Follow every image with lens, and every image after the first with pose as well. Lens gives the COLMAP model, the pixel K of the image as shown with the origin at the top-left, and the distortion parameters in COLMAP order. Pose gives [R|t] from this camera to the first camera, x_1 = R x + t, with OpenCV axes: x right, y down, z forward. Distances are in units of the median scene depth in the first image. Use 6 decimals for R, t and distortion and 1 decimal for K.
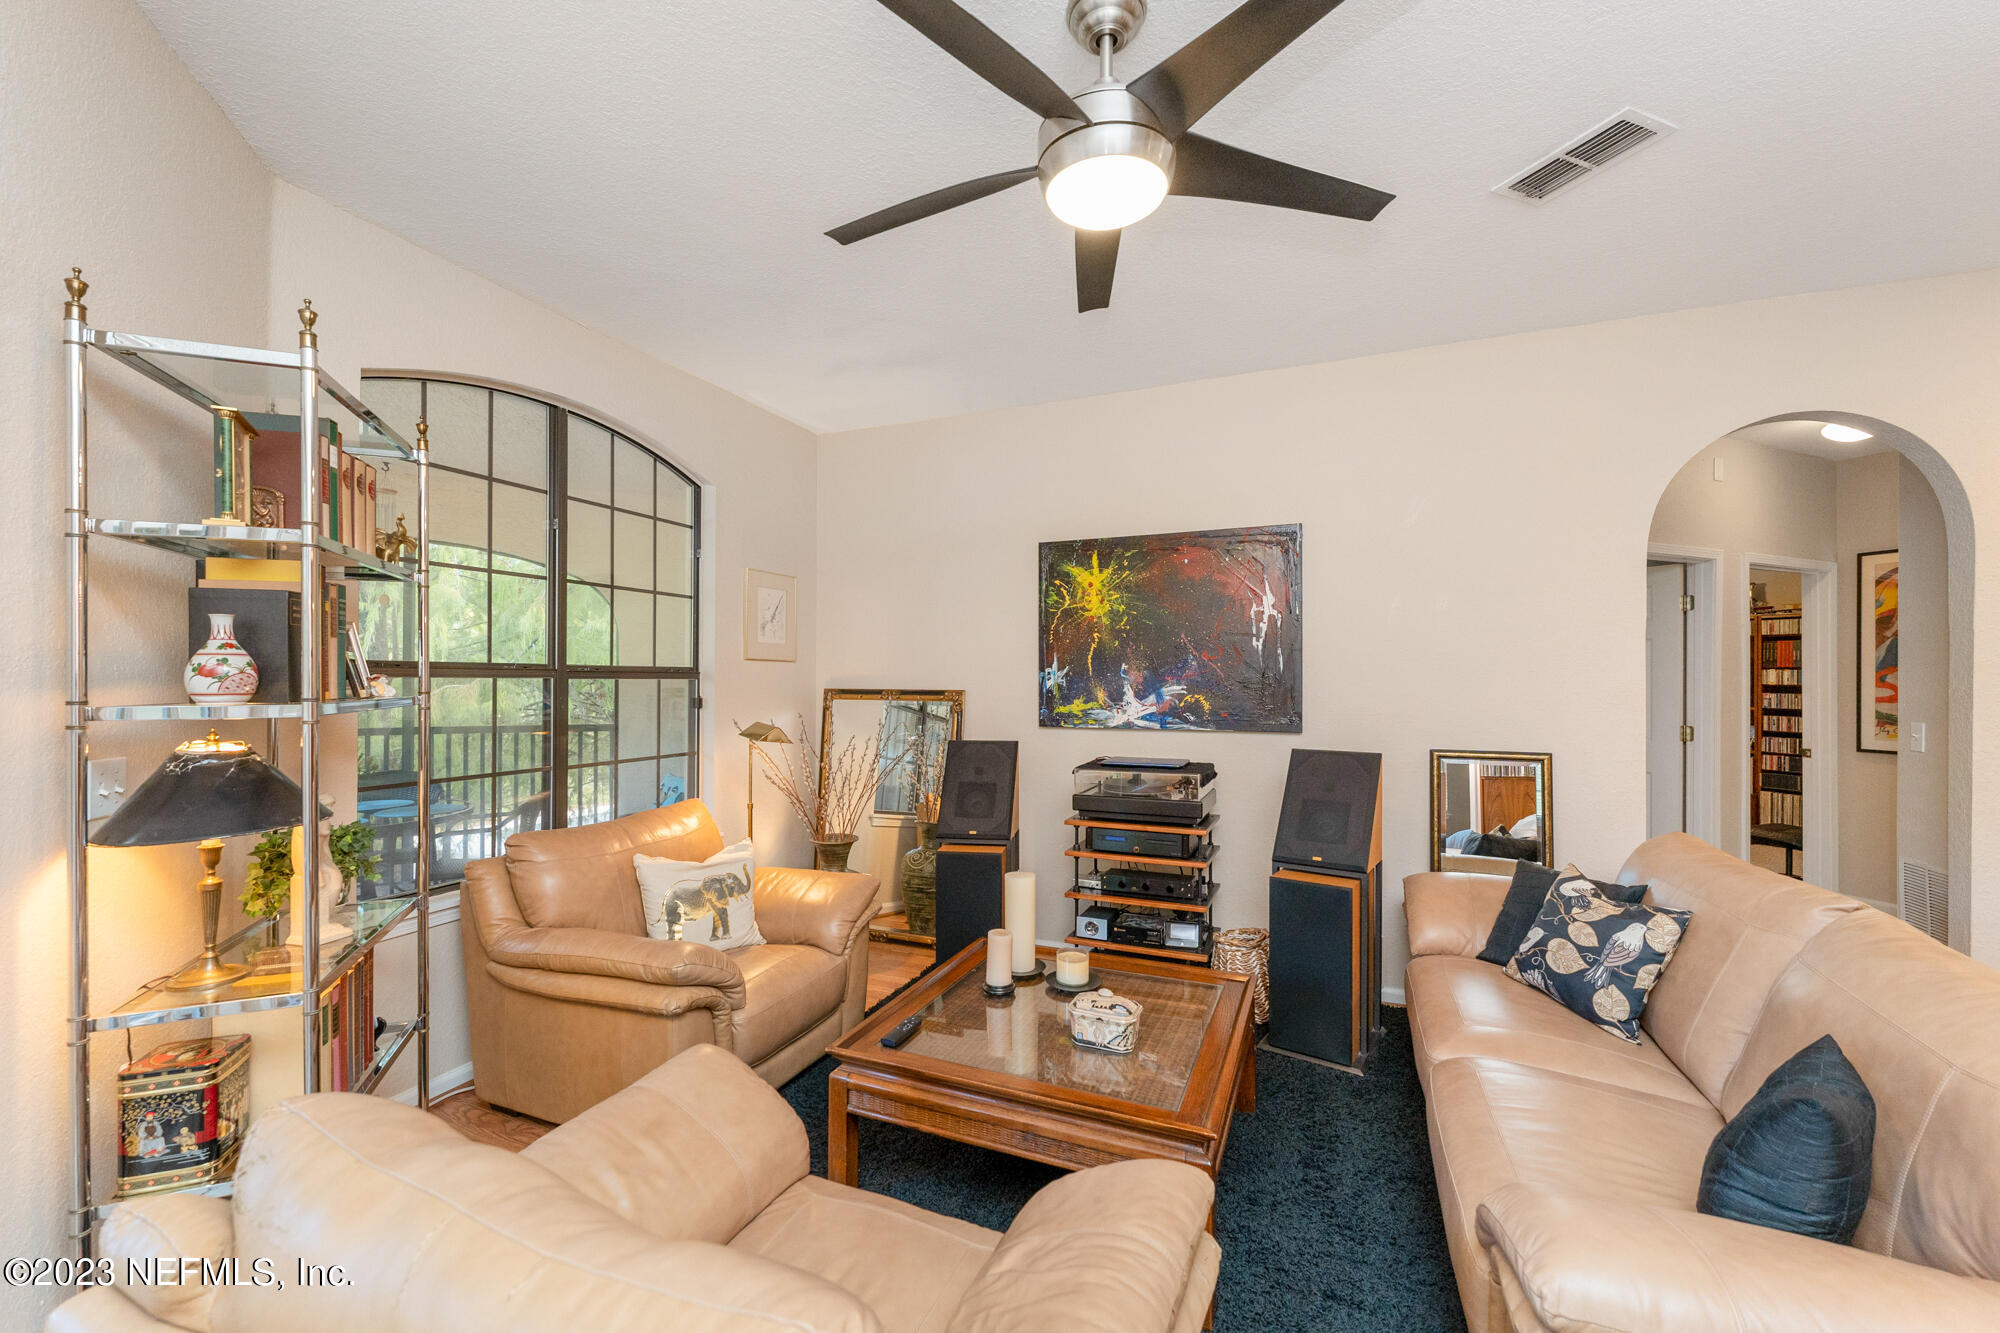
lens RADIAL K [[813.0, 0, 1000.0], [0, 813.0, 666.5], [0, 0, 1]] dist [0.001075, 0.000064]
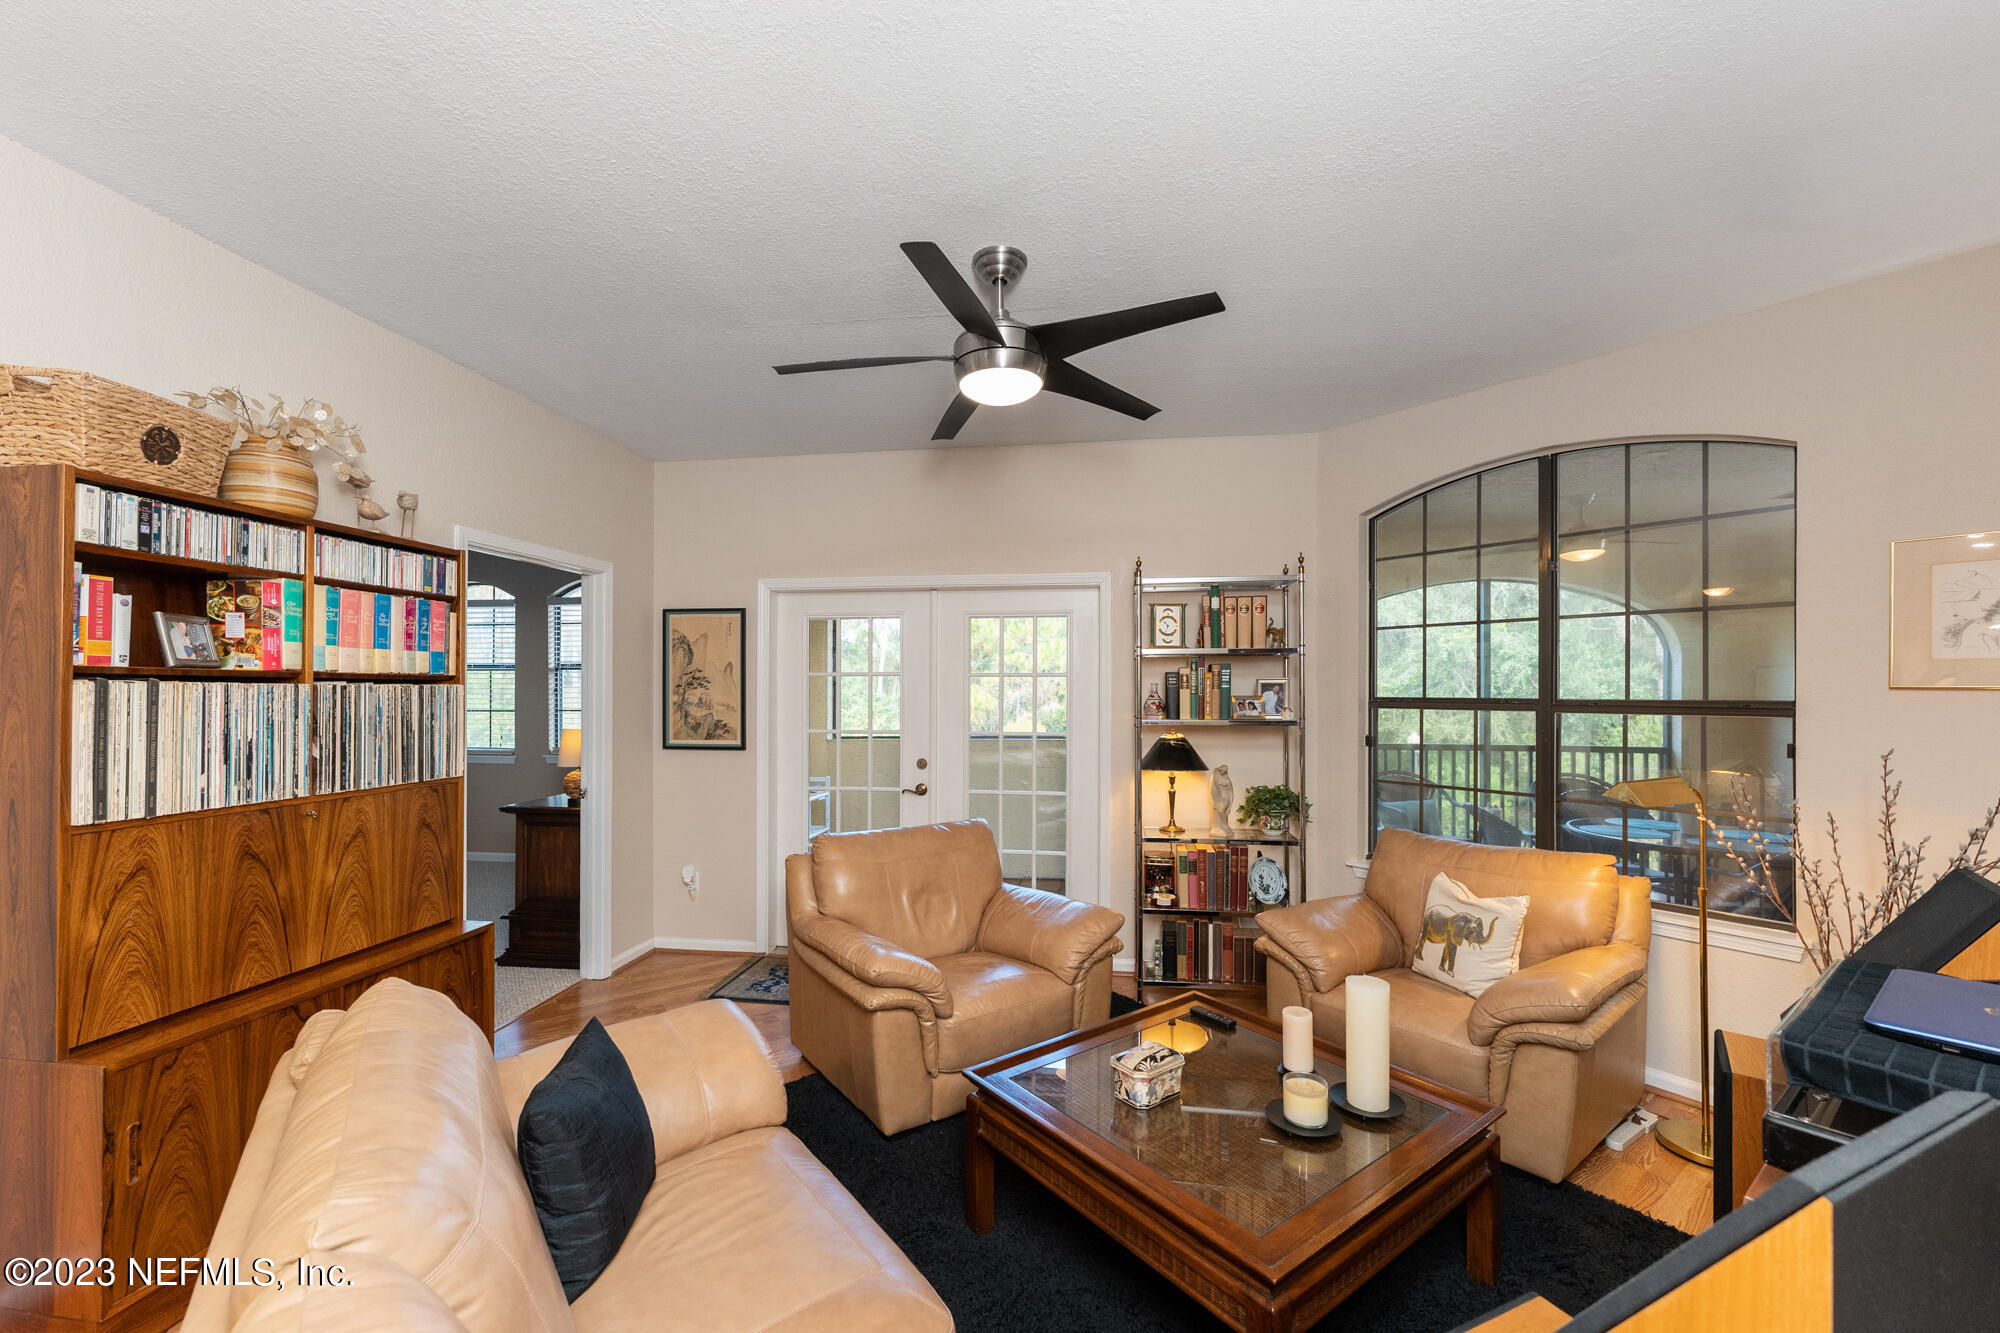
lens RADIAL K [[813.0, 0, 1000.0], [0, 813.0, 666.5], [0, 0, 1]] dist [0.001075, 0.000064]
pose [[-0.512795, -0.023753, -0.858183, 0.736138], [0.011554, 0.999336, -0.034564, -0.016198], [0.858433, -0.027640, -0.512180, 0.940718]]
